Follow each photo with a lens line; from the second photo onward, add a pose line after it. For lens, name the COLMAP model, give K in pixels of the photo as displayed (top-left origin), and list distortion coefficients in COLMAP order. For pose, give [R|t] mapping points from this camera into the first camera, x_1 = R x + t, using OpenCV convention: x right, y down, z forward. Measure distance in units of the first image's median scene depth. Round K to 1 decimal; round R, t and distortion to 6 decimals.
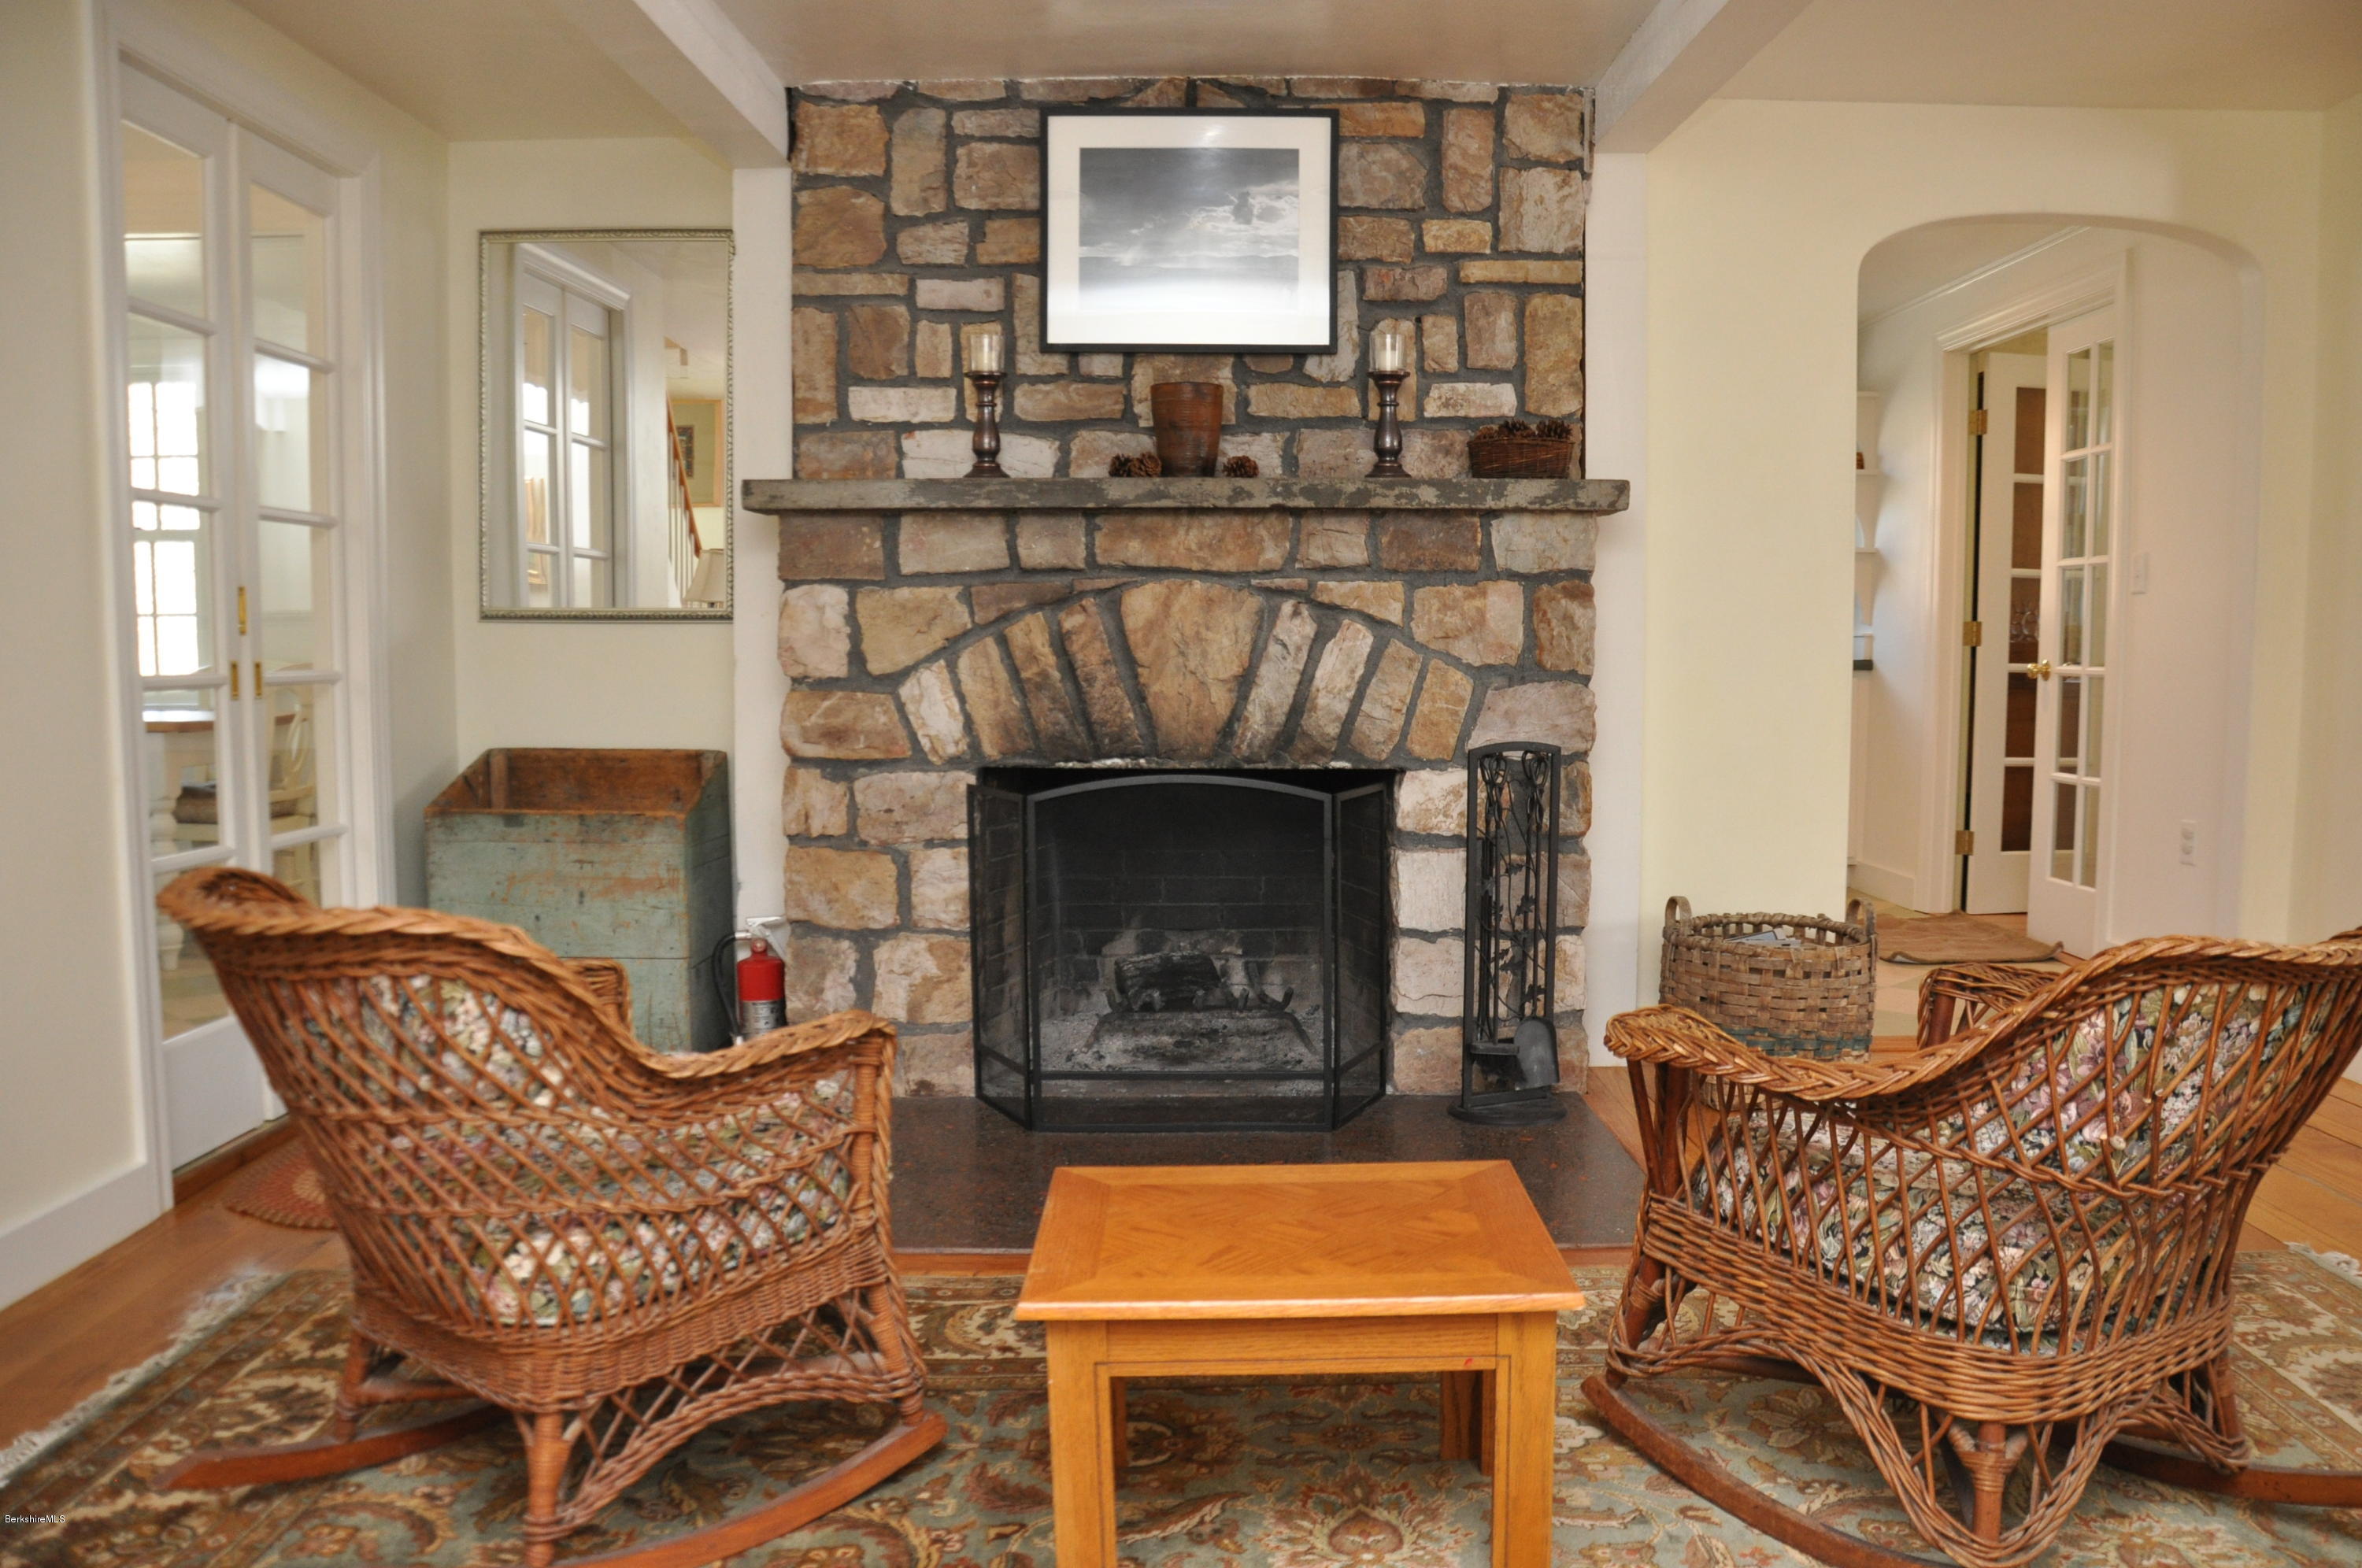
lens RADIAL K [[1857.8, 0, 1228.6], [0, 1857.8, 787.9], [0, 0, 1]] dist [-0.165735, 0.144624]
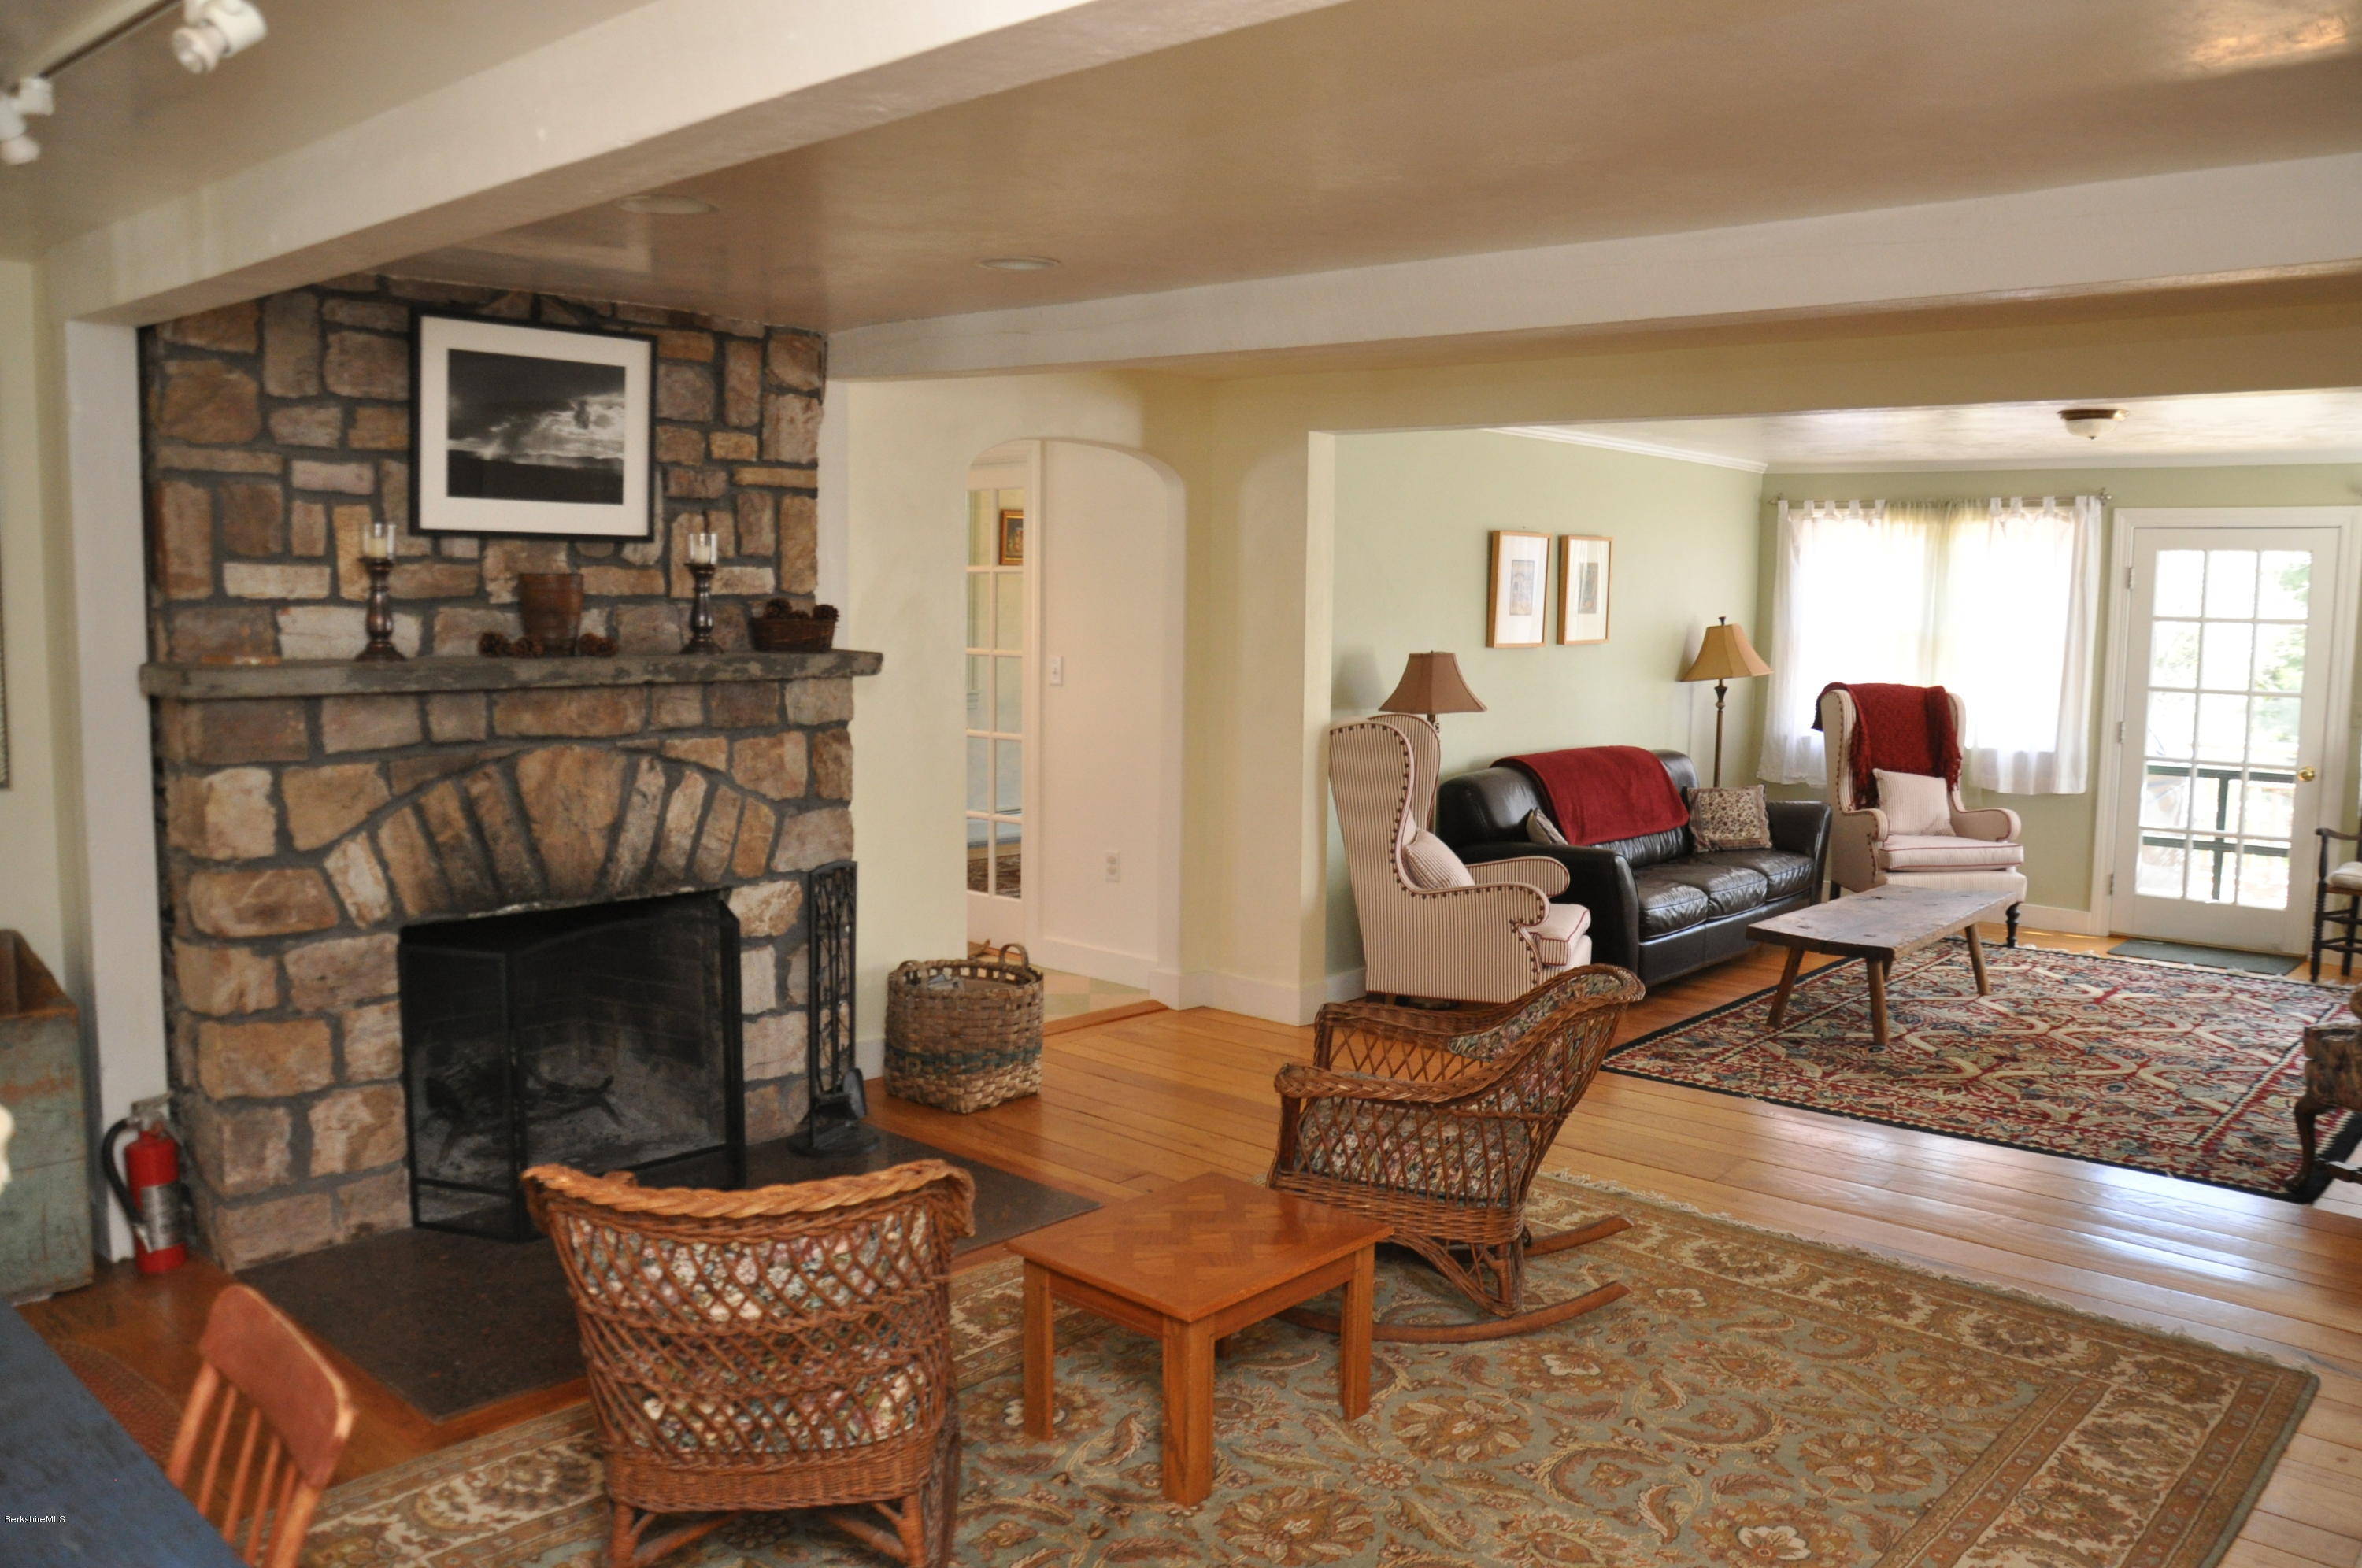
lens RADIAL K [[1857.8, 0, 1228.6], [0, 1857.8, 787.9], [0, 0, 1]] dist [-0.165735, 0.144624]
pose [[0.668836, -0.068137, 0.740281, -0.585855], [0.041949, 0.997663, 0.053926, -0.128630], [-0.742226, -0.005013, 0.670131, -0.066618]]
